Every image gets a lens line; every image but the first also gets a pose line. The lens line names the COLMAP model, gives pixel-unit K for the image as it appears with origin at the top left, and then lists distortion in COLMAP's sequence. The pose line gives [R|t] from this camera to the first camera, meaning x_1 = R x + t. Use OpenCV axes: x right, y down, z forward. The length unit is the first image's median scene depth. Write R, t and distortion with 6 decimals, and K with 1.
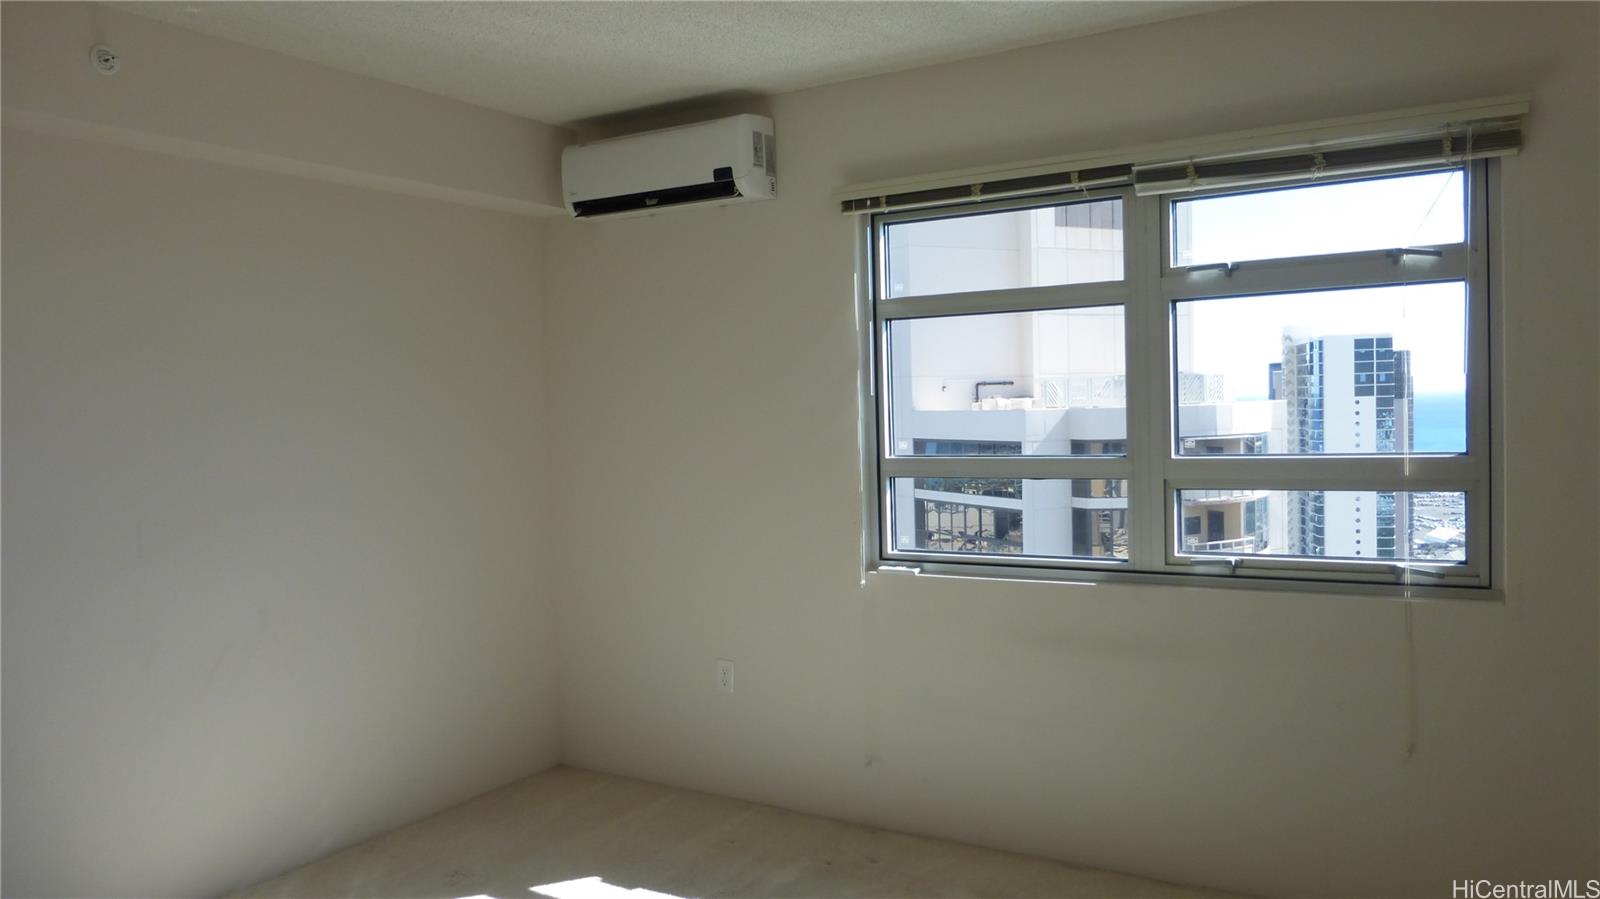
lens RADIAL K [[1250.5, 0, 800.0], [0, 1250.5, 449.5], [0, 0, 1]] dist [-0.003440, 0.002452]
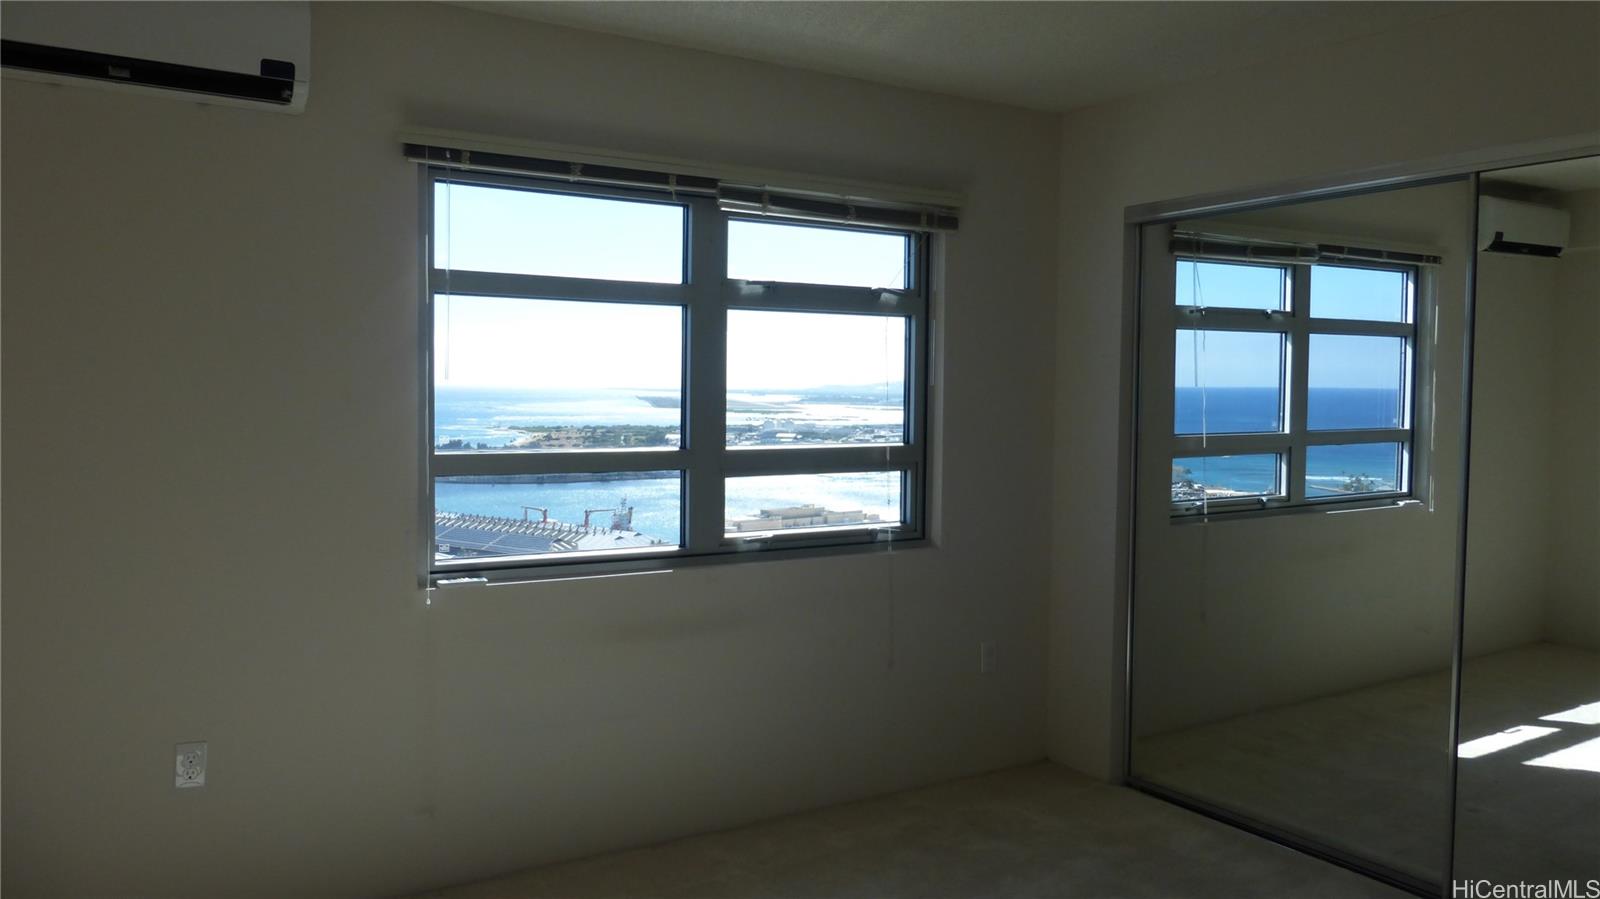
lens RADIAL K [[1237.1, 0, 800.0], [0, 1237.1, 449.5], [0, 0, 1]] dist [0.021240, 0.001251]
pose [[0.428558, -0.010374, 0.903455, -0.676710], [0.009115, 0.999933, 0.007158, -0.000379], [-0.903468, 0.005167, 0.428624, 0.472407]]
